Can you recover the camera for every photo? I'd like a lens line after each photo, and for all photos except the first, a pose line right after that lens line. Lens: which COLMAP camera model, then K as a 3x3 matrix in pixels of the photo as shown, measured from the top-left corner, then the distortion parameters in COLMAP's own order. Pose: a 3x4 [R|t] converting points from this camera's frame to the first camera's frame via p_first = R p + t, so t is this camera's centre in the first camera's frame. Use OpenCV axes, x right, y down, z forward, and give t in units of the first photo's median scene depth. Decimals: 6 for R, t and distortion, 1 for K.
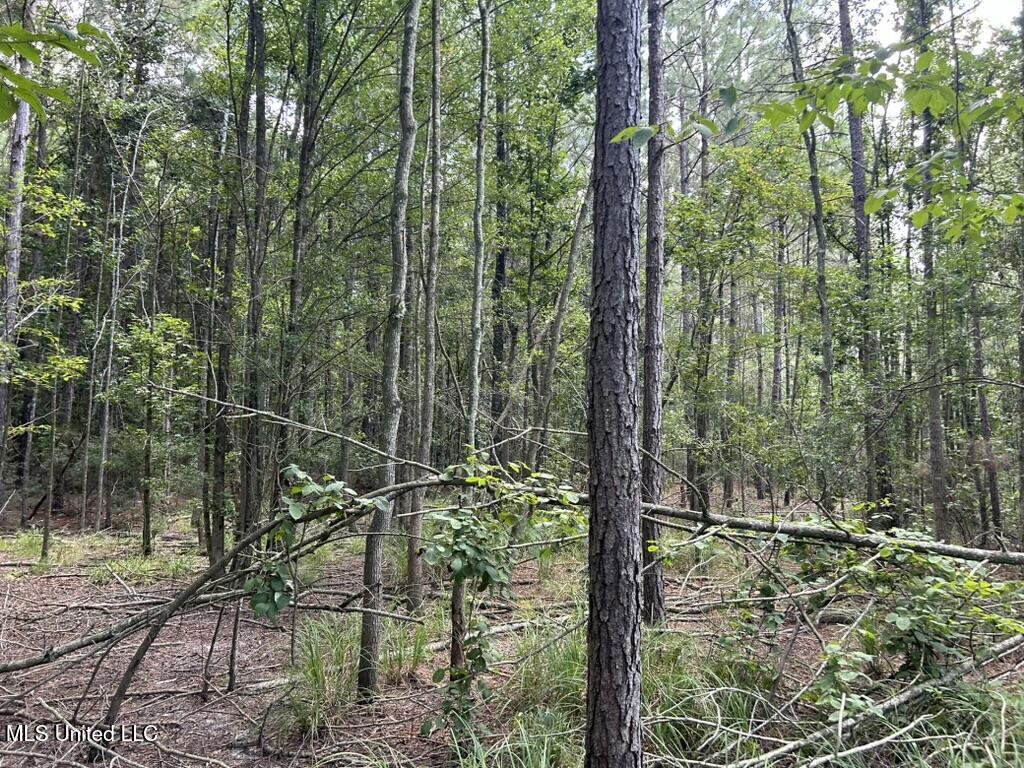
lens RADIAL K [[746.9, 0, 511.4], [0, 746.9, 403.0], [0, 0, 1]] dist [0.006931, -0.001674]
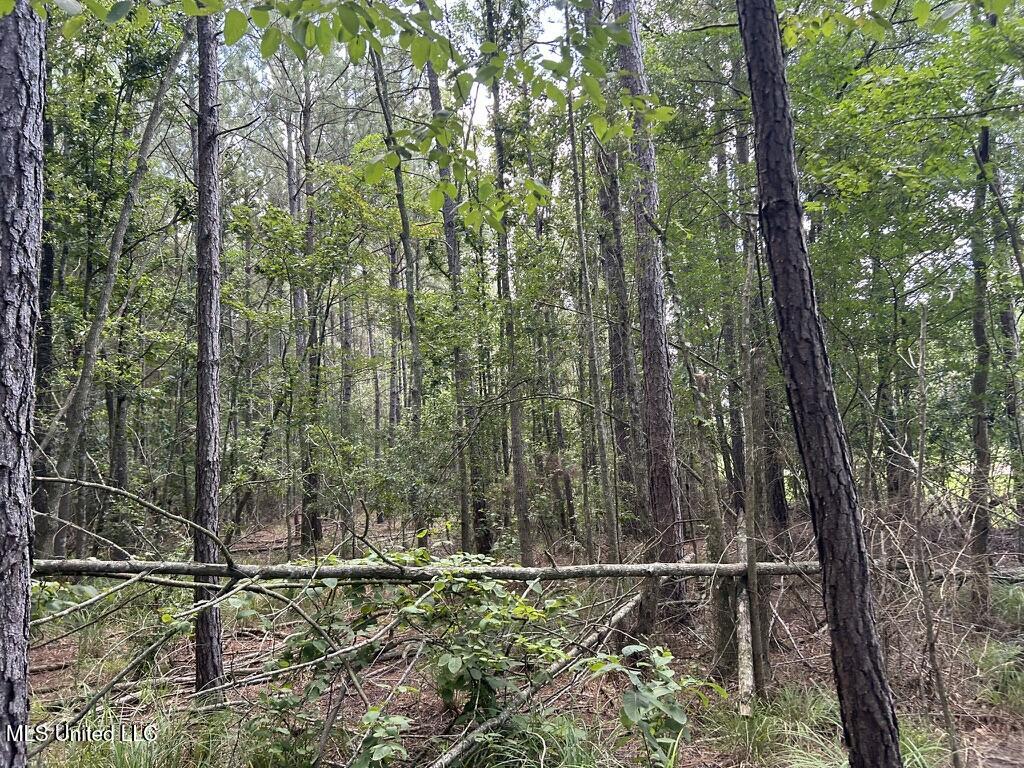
lens RADIAL K [[746.9, 0, 511.4], [0, 746.9, 403.0], [0, 0, 1]] dist [0.006931, -0.001674]
pose [[0.887138, -0.023898, 0.460886, 0.161658], [0.040234, 0.998861, -0.025651, 0.007728], [-0.459748, 0.041299, 0.887089, 0.150201]]
